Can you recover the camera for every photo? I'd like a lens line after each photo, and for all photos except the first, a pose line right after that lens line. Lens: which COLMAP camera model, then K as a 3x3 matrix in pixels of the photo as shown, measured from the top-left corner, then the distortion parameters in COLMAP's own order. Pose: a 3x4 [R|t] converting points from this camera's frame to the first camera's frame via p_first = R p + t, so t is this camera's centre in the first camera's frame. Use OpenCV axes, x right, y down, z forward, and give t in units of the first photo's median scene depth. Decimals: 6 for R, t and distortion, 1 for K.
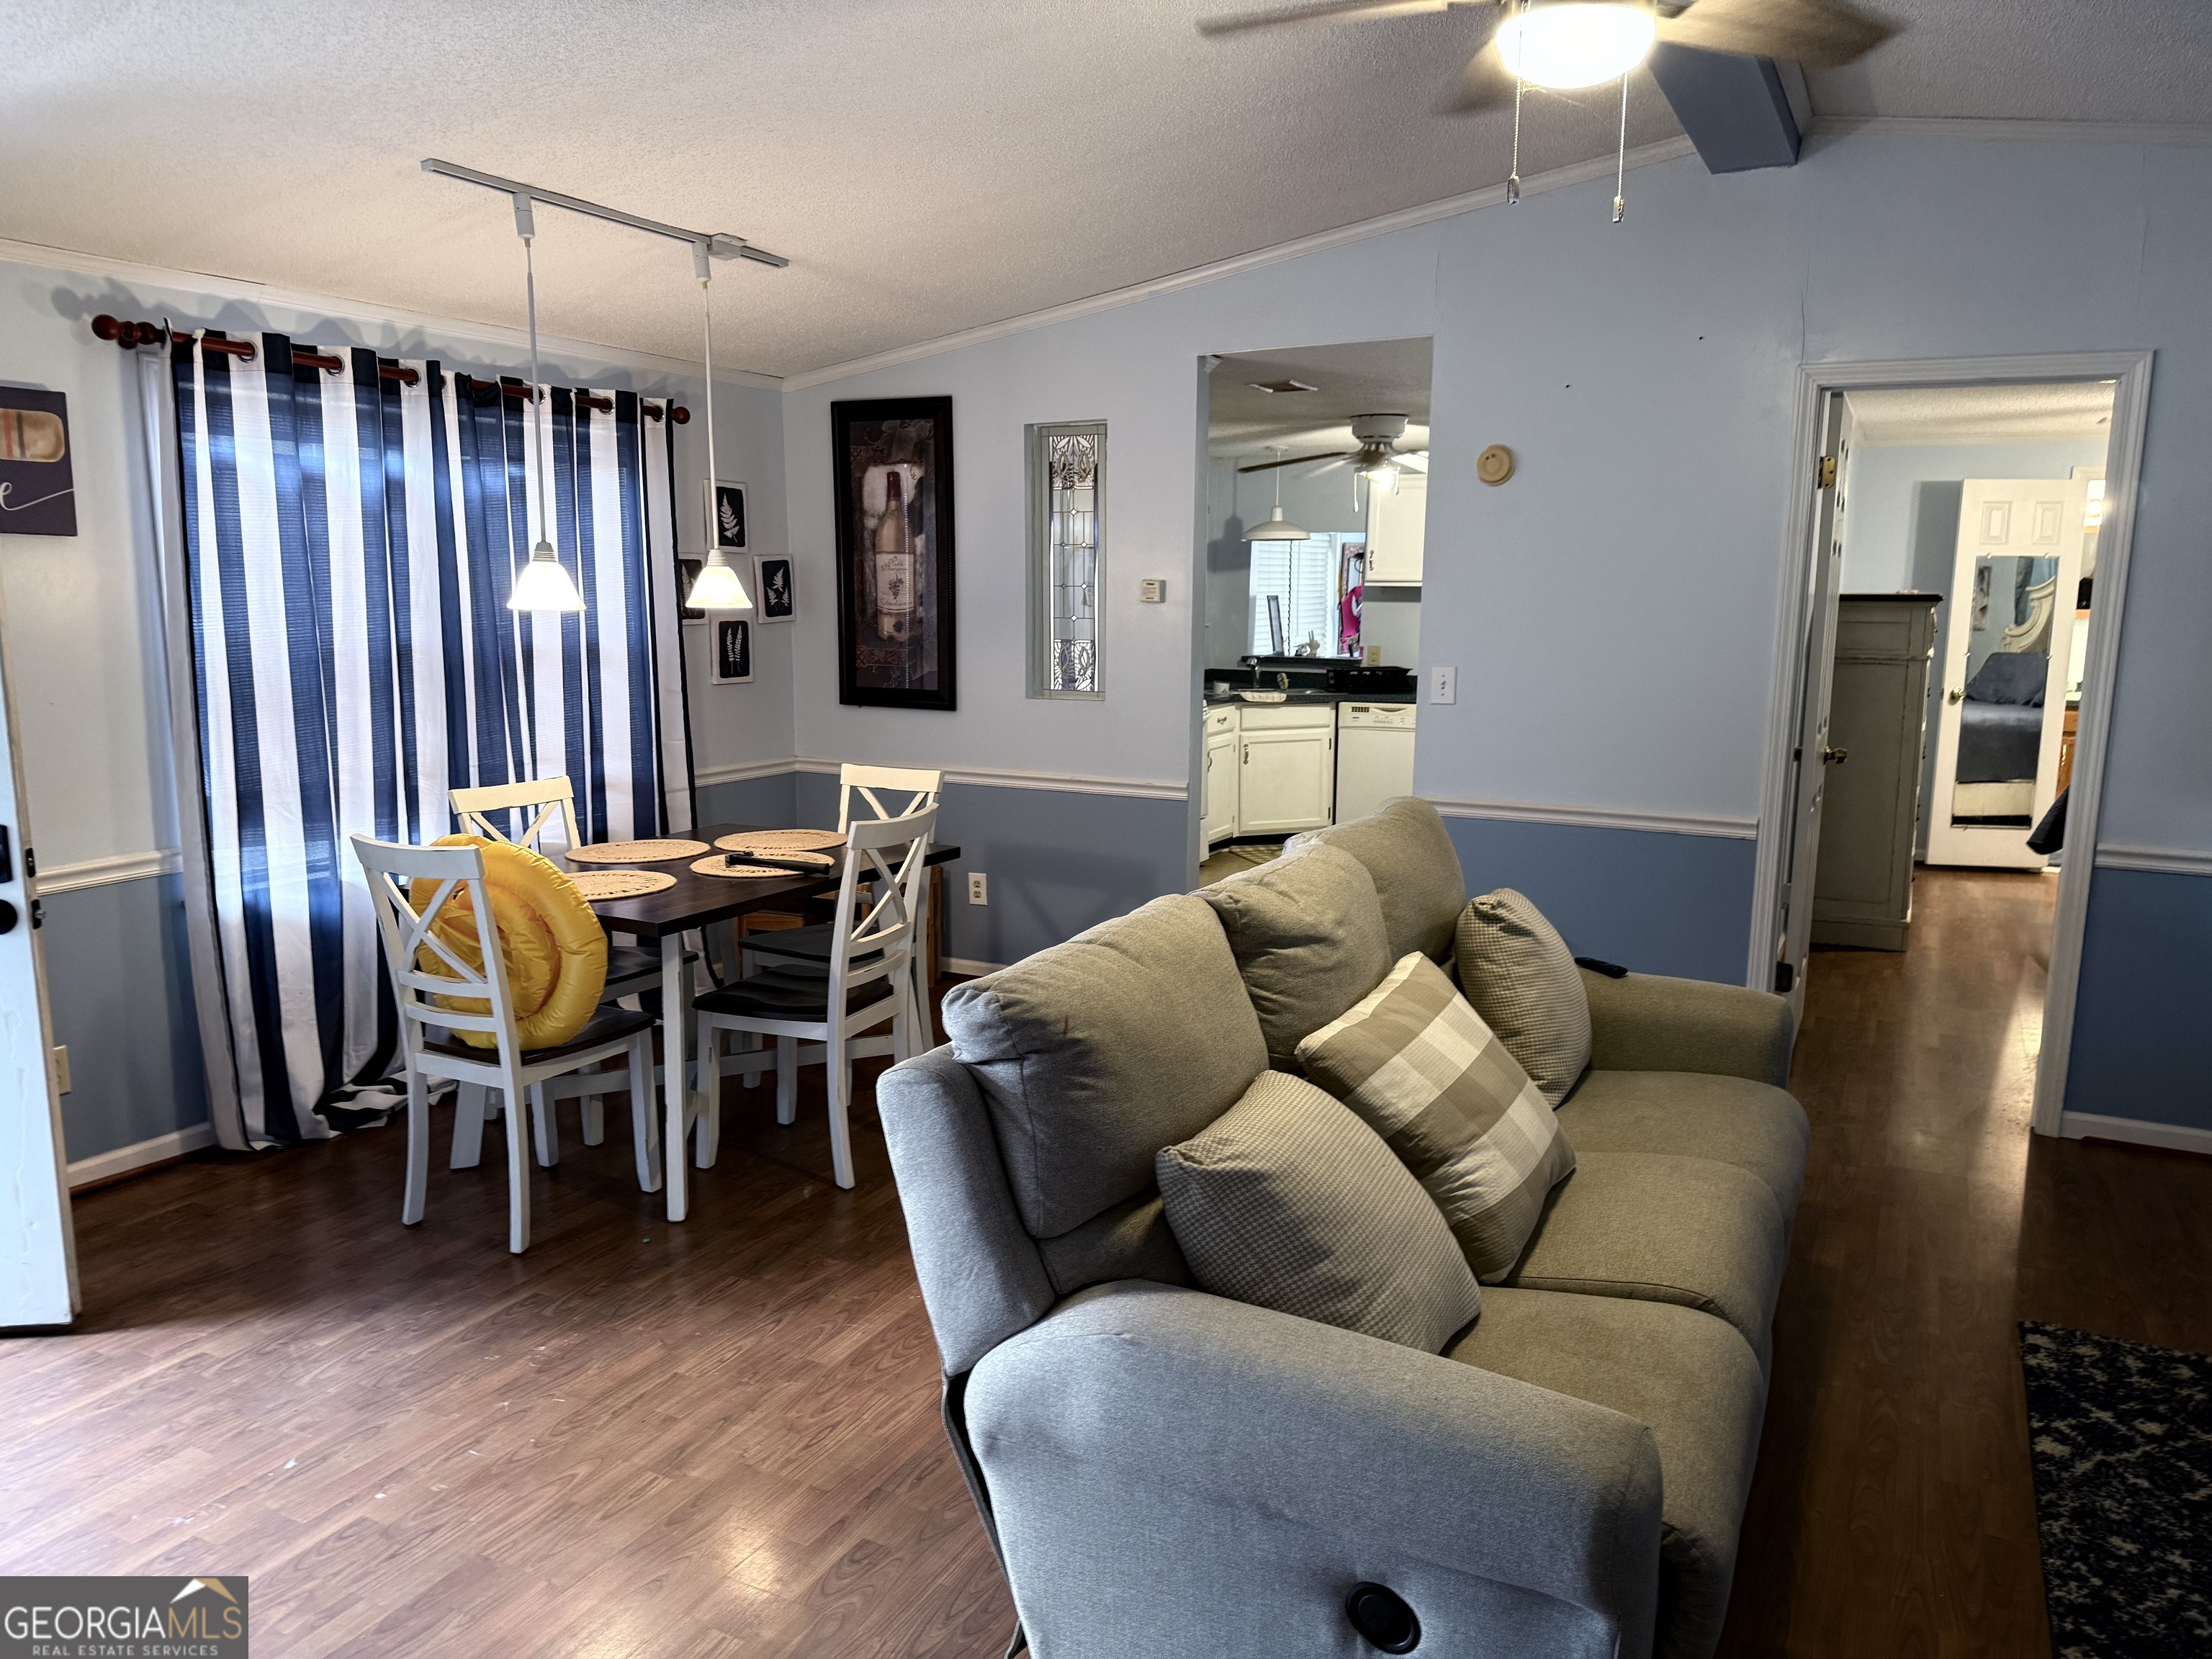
lens RADIAL K [[1544.7, 0, 1098.5], [0, 1544.7, 837.8], [0, 0, 1]] dist [0.042510, -0.011733]
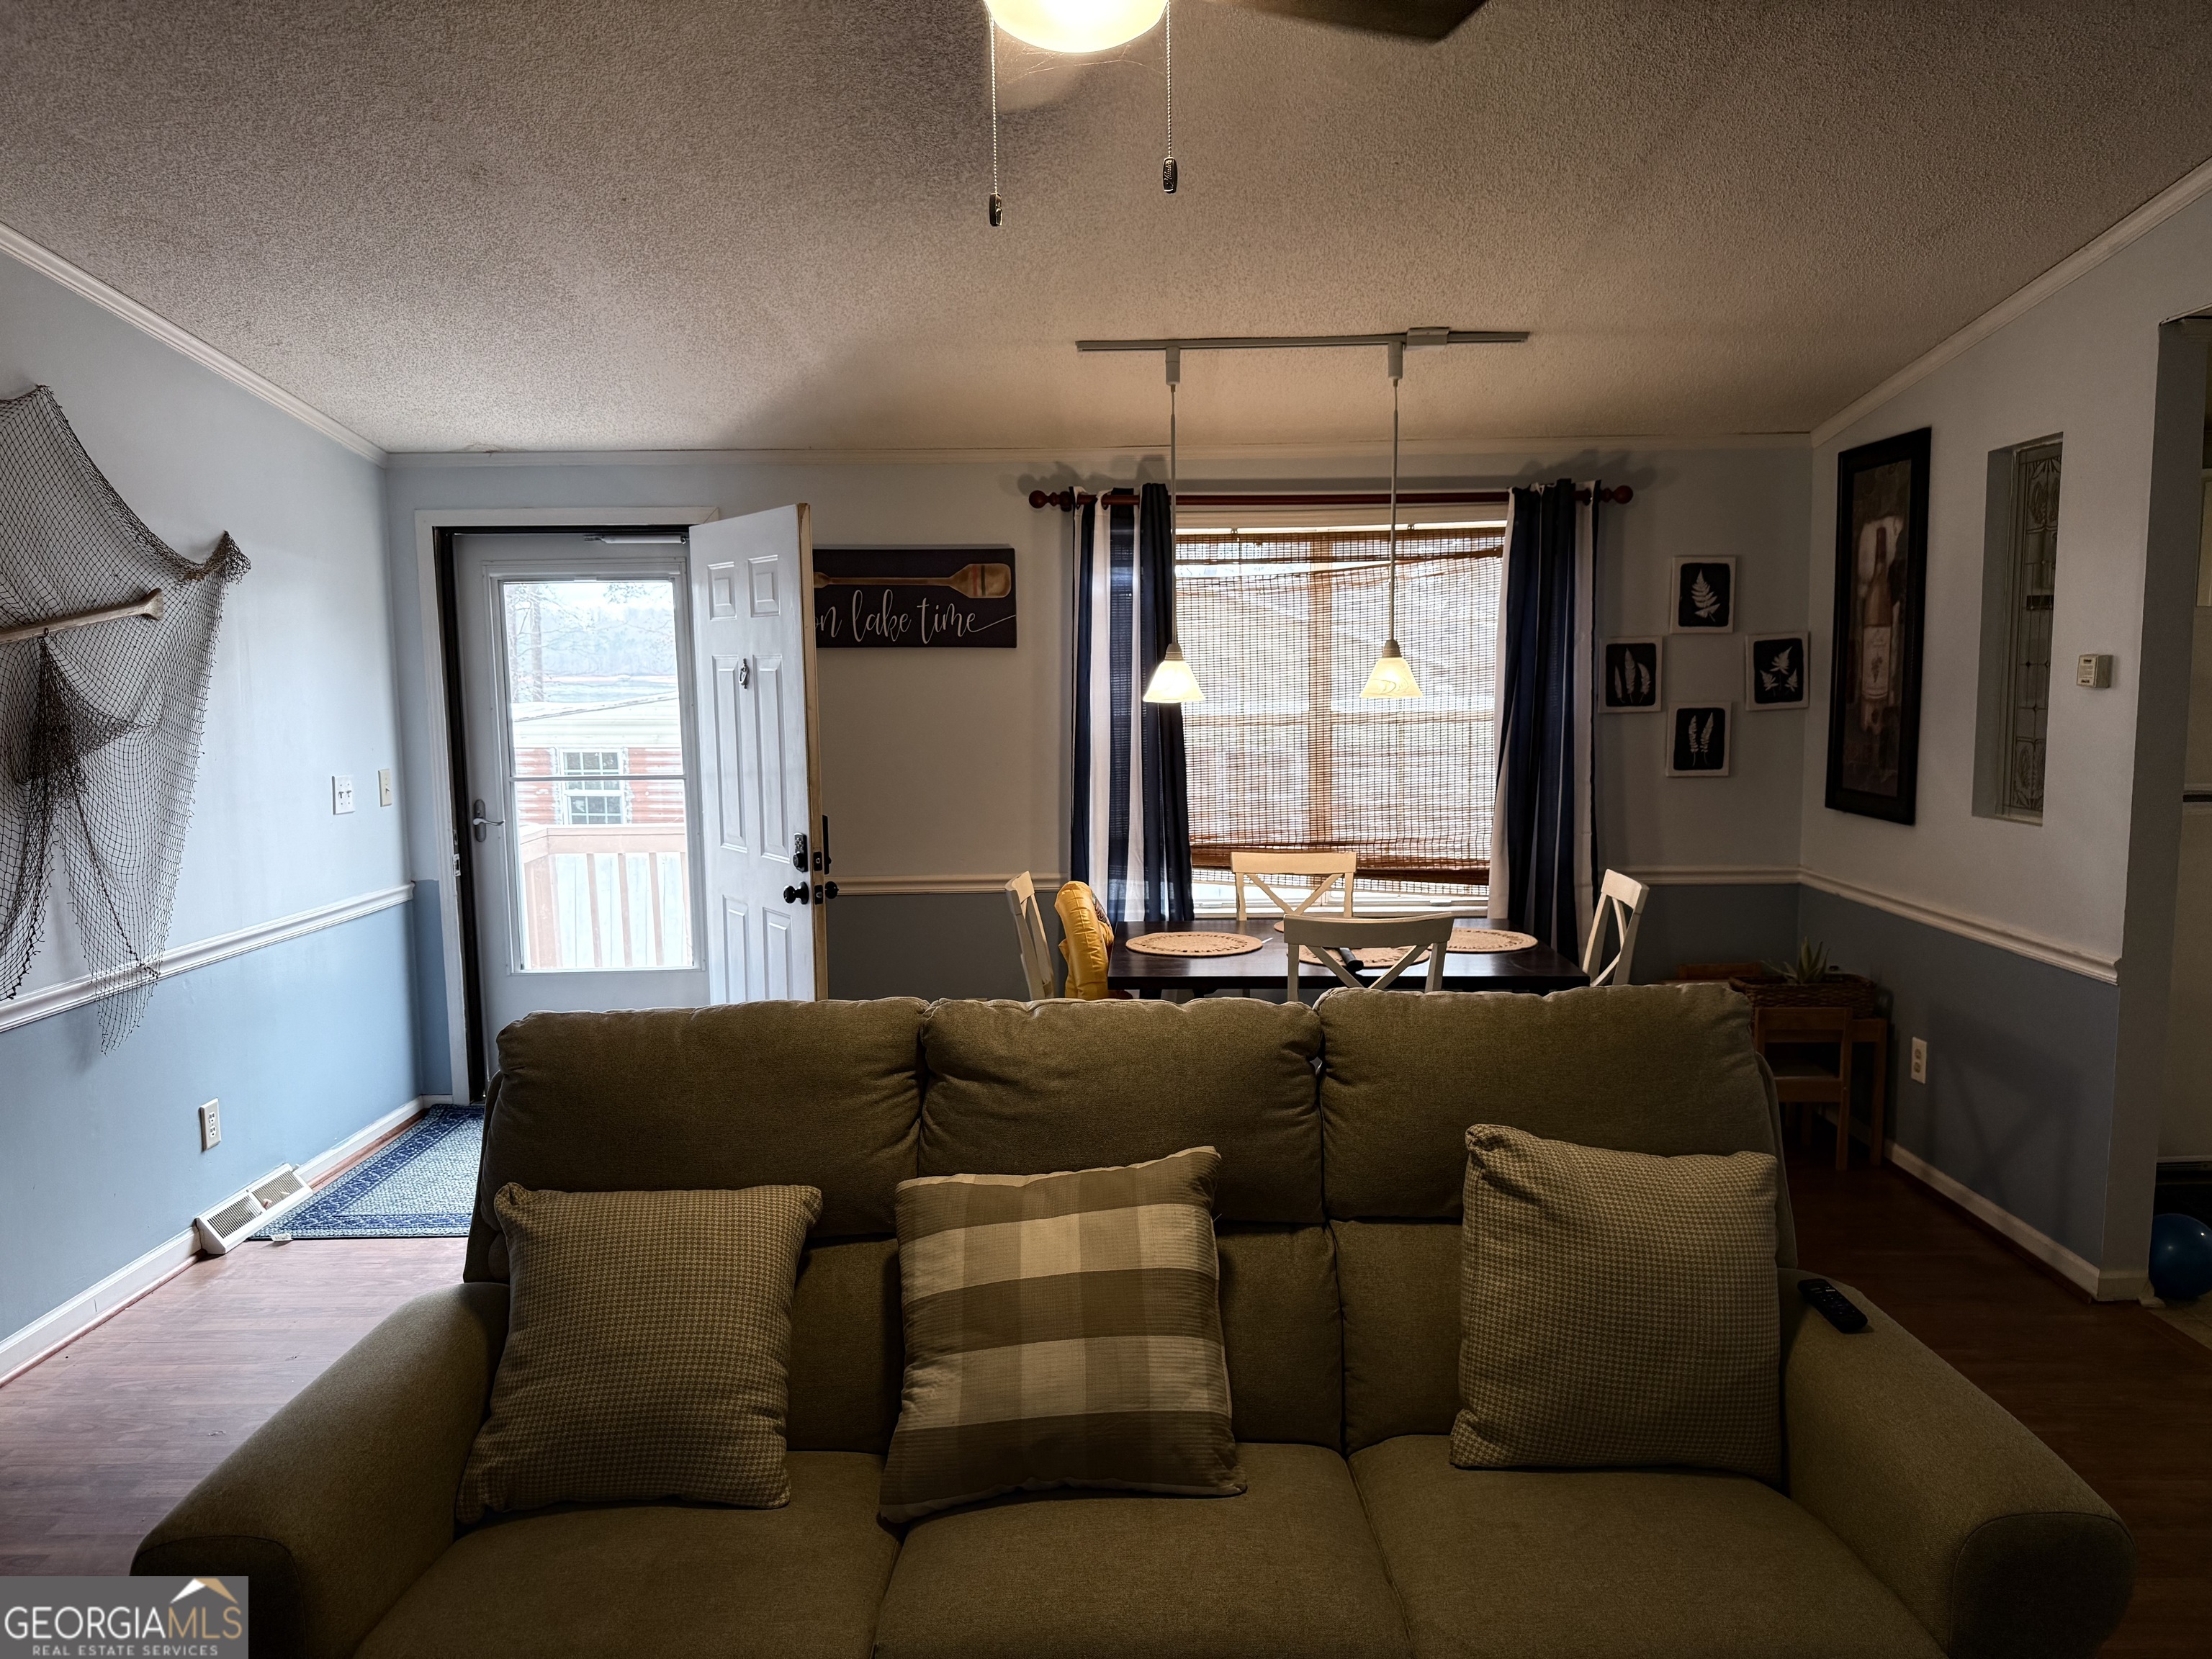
lens RADIAL K [[1544.7, 0, 1102.2], [0, 1544.7, 828.4], [0, 0, 1]] dist [0.042510, -0.011733]
pose [[0.462124, 0.081182, -0.883092, 0.434891], [-0.130044, 0.991240, 0.023071, -0.048499], [0.877229, 0.104179, 0.468633, 0.291297]]
